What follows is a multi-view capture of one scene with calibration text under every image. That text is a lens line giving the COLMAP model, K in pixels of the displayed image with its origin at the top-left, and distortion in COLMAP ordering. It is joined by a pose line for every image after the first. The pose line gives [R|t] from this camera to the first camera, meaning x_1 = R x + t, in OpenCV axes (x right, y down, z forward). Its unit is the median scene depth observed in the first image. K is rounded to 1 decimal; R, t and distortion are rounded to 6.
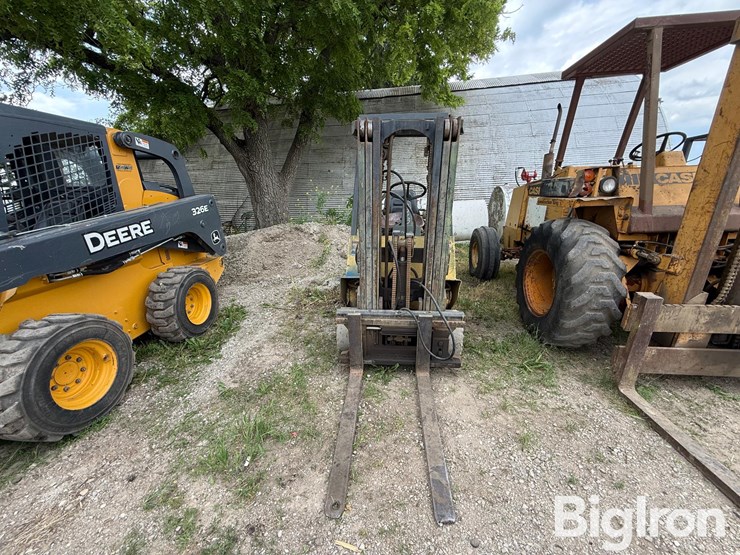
lens RADIAL K [[295.7, 0, 368.0], [0, 295.7, 278.0], [0, 0, 1]] dist [0.000663, -0.000128]
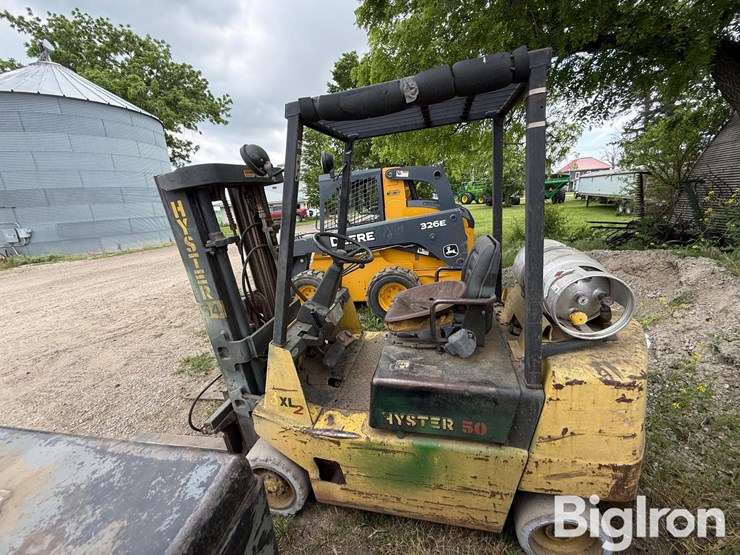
lens RADIAL K [[295.4, 0, 367.9], [0, 295.4, 277.3], [0, 0, 1]] dist [-0.001226, -0.000491]
pose [[-0.153774, 0.294970, -0.943051, 0.772142], [-0.193898, 0.926839, 0.321517, -0.483629], [0.968895, 0.232297, -0.085330, 1.232819]]
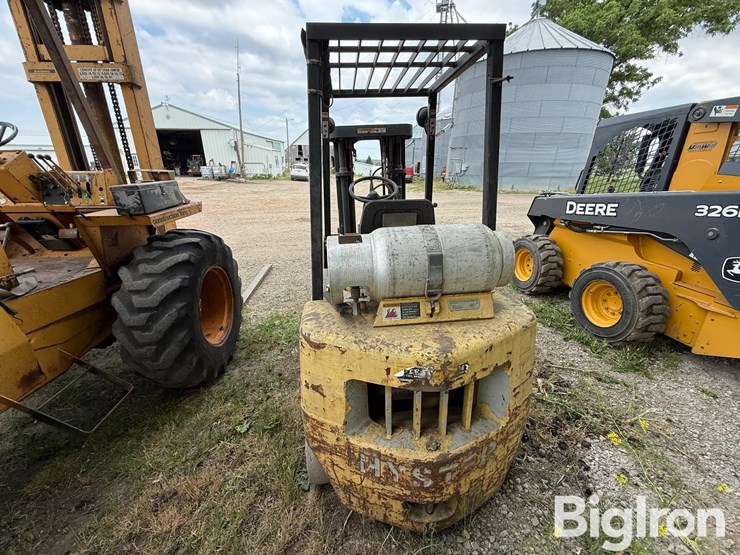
lens RADIAL K [[295.2, 0, 368.2], [0, 295.2, 277.6], [0, 0, 1]] dist [-0.001114, -0.000357]
pose [[-0.984519, 0.091903, -0.149249, 0.316328], [-0.017484, 0.795772, 0.605344, -0.639766], [0.174401, 0.598582, -0.781846, 1.931197]]
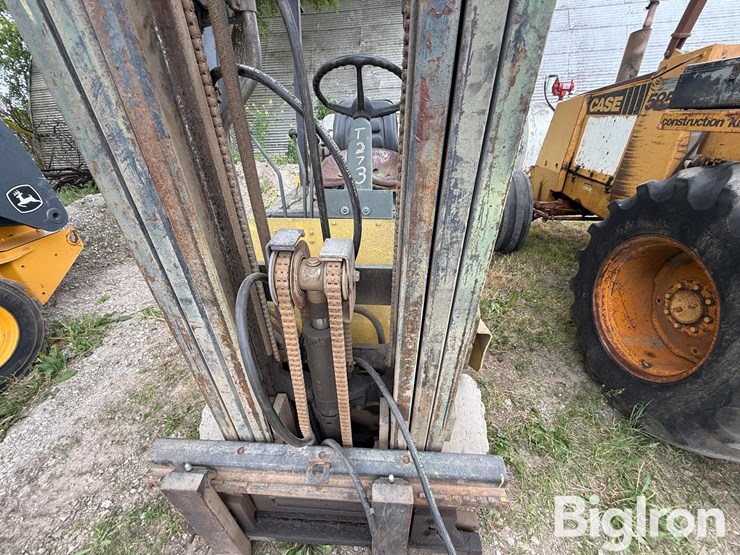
lens RADIAL K [[295.2, 0, 368.2], [0, 295.2, 277.6], [0, 0, 1]] dist [-0.001114, -0.000357]
pose [[0.999710, -0.014963, 0.018894, 0.144883], [0.010634, 0.977349, 0.211369, -0.154520], [-0.021629, -0.211107, 0.977224, 0.640053]]
